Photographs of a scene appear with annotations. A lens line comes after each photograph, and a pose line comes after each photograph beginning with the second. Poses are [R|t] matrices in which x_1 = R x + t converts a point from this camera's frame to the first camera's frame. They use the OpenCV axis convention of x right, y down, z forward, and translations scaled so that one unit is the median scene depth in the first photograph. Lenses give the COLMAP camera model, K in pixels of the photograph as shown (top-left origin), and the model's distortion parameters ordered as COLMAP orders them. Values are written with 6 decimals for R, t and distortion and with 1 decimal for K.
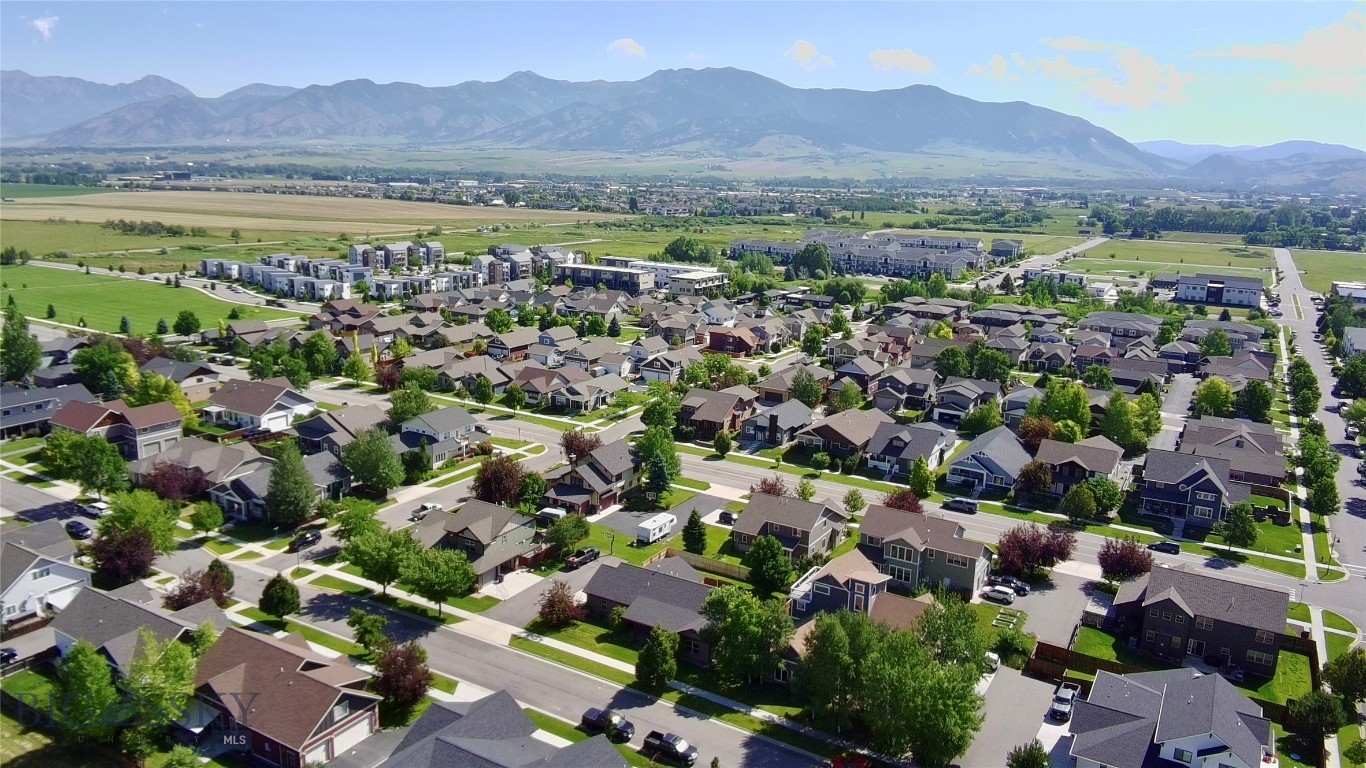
lens RADIAL K [[977.3, 0, 683.0], [0, 977.3, 384.0], [0, 0, 1]] dist [0.188145, -0.181147]
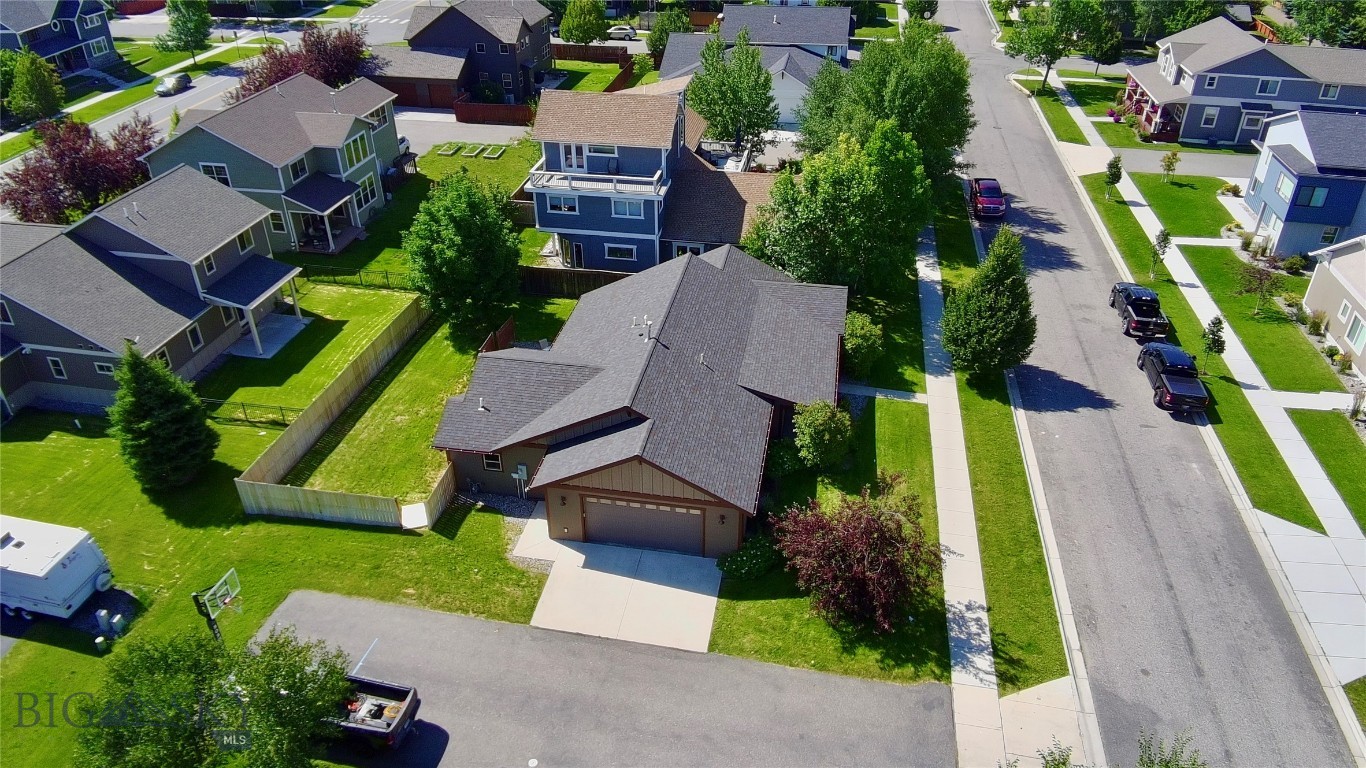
lens RADIAL K [[916.7, 0, 677.0], [0, 916.7, 367.6], [0, 0, 1]] dist [0.081687, -0.151237]
pose [[-0.331075, -0.518432, 0.788427, -0.238311], [0.206654, 0.775428, 0.596662, 0.007730], [-0.920697, 0.360472, -0.149589, 0.869638]]
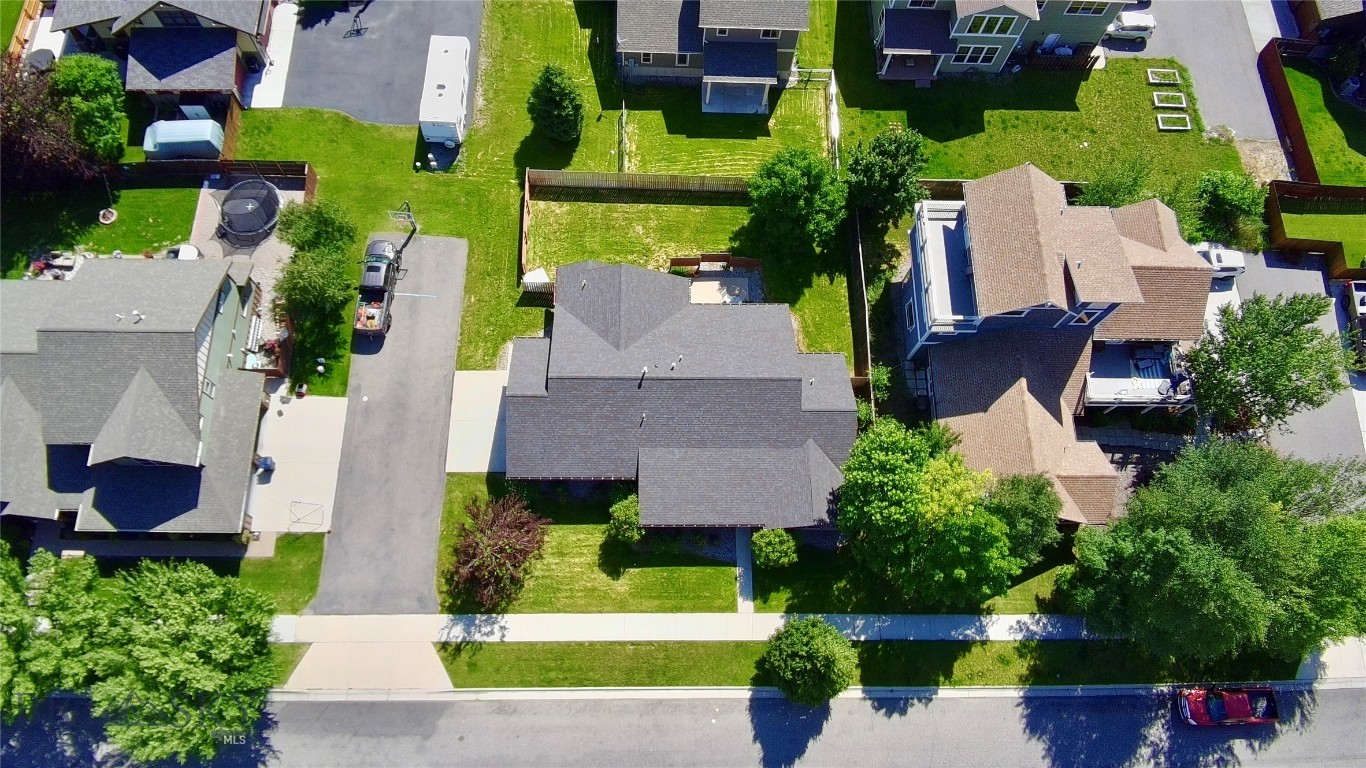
lens RADIAL K [[911.4, 0, 677.0], [0, 911.4, 379.7], [0, 0, 1]] dist [0.072452, -0.144260]
pose [[0.863074, -0.472227, 0.179180, -0.073891], [0.093193, 0.497555, 0.862412, -0.137962], [-0.496406, -0.727627, 0.473435, 0.662144]]
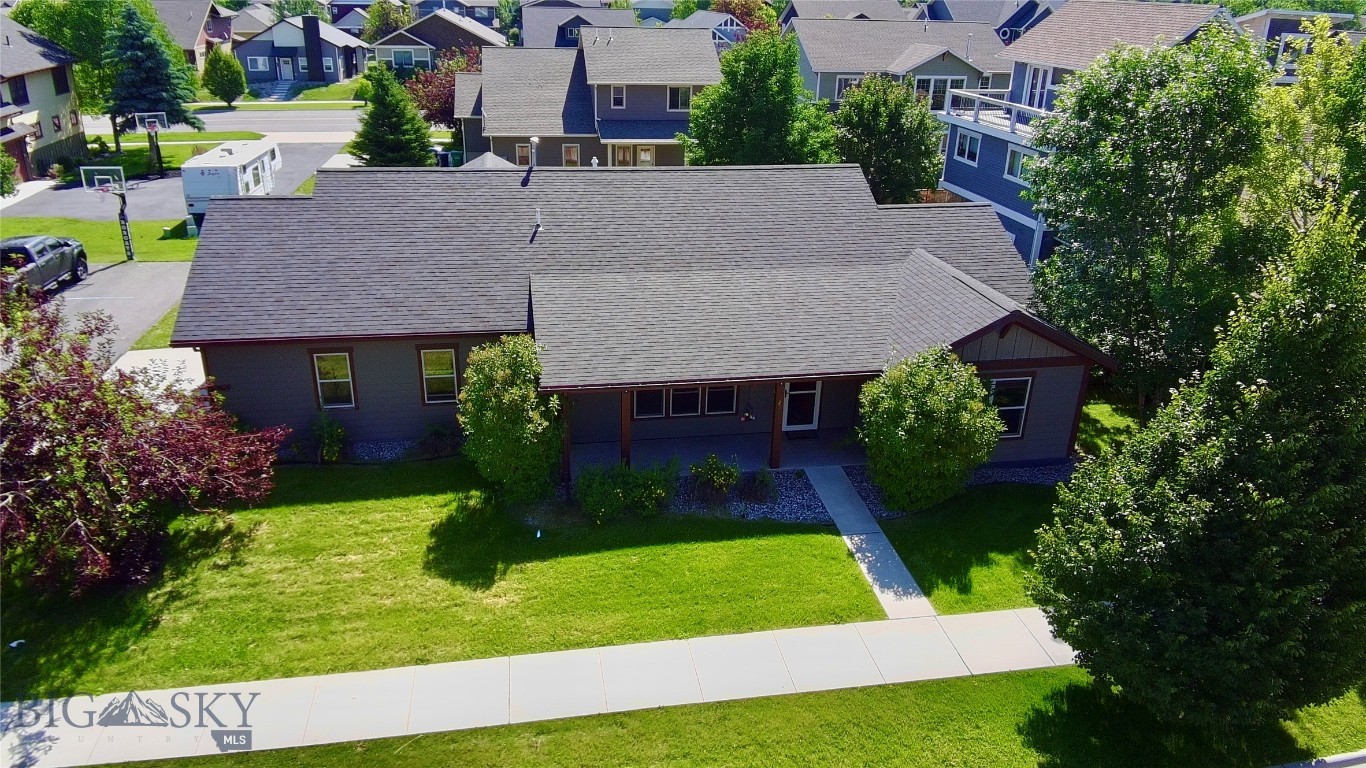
lens RADIAL K [[916.3, 0, 676.4], [0, 916.3, 377.8], [0, 0, 1]] dist [0.062023, -0.141862]
pose [[0.767996, -0.264898, 0.583105, -0.107127], [0.146944, 0.959047, 0.242148, 0.158198], [-0.623370, -0.100285, 0.775470, 0.687488]]
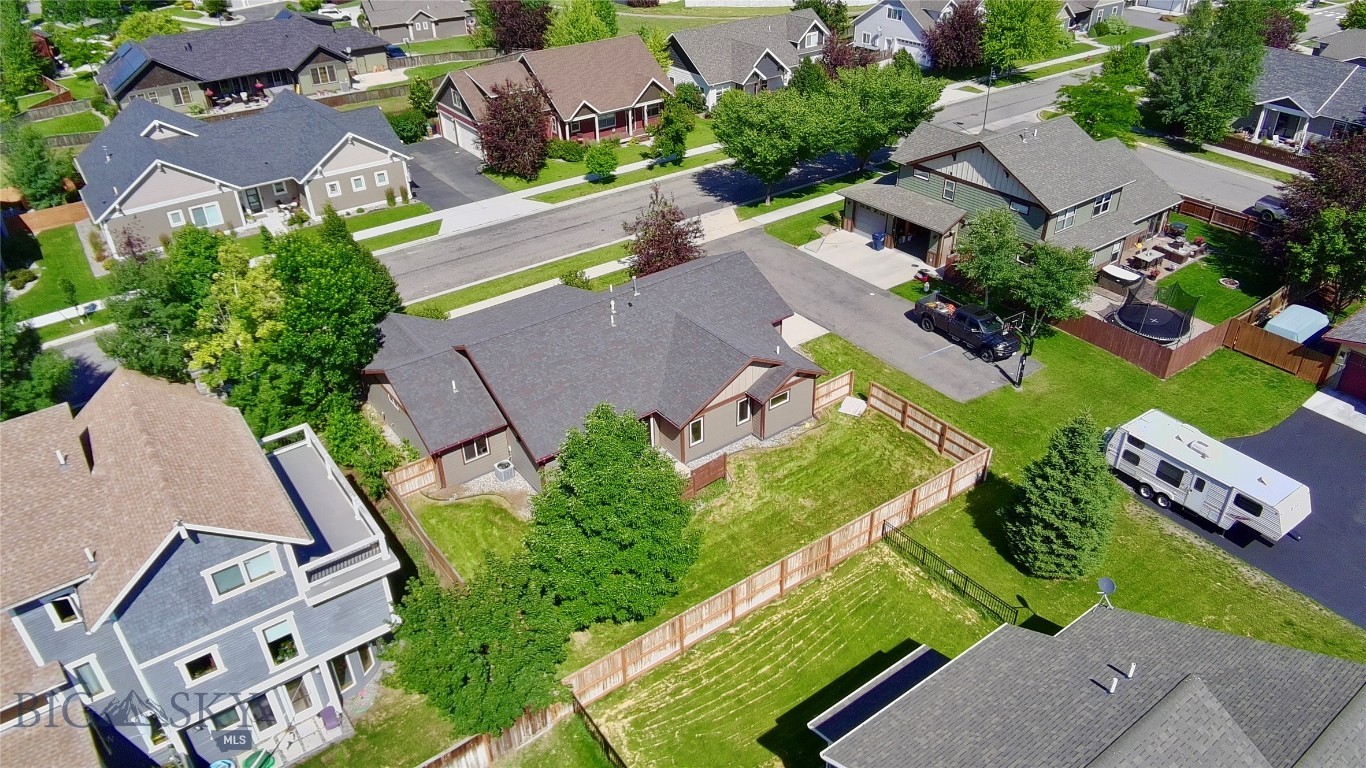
lens RADIAL K [[916.3, 0, 676.4], [0, 916.3, 377.8], [0, 0, 1]] dist [0.062023, -0.141862]
pose [[-0.401034, 0.460178, -0.792090, 0.225279], [-0.198872, 0.800311, 0.565643, 0.008417], [0.894215, 0.384367, -0.229435, 0.926041]]
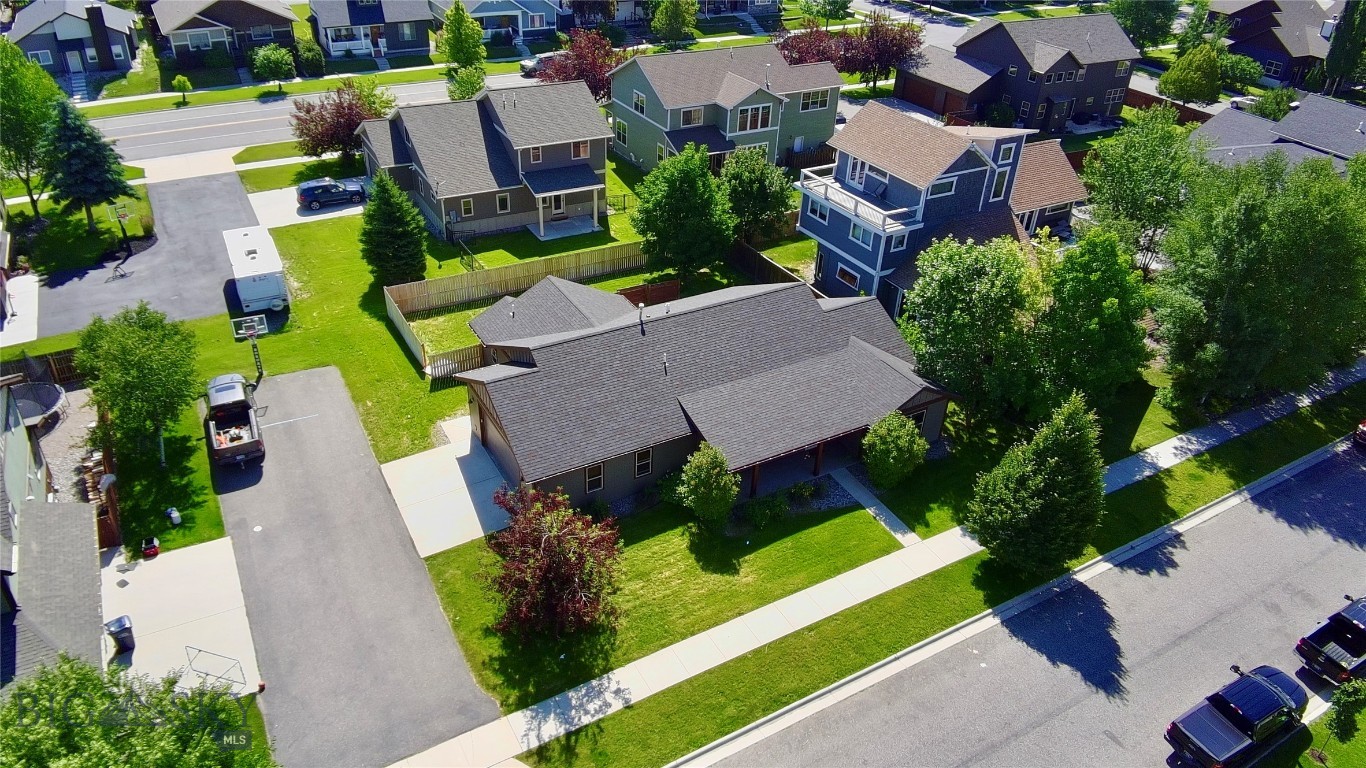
lens RADIAL K [[911.4, 0, 677.0], [0, 911.4, 379.7], [0, 0, 1]] dist [0.072452, -0.144260]
pose [[0.505824, -0.475476, 0.719767, -0.221417], [0.174287, 0.873503, 0.454551, 0.051566], [-0.844846, -0.104477, 0.524709, 0.679226]]
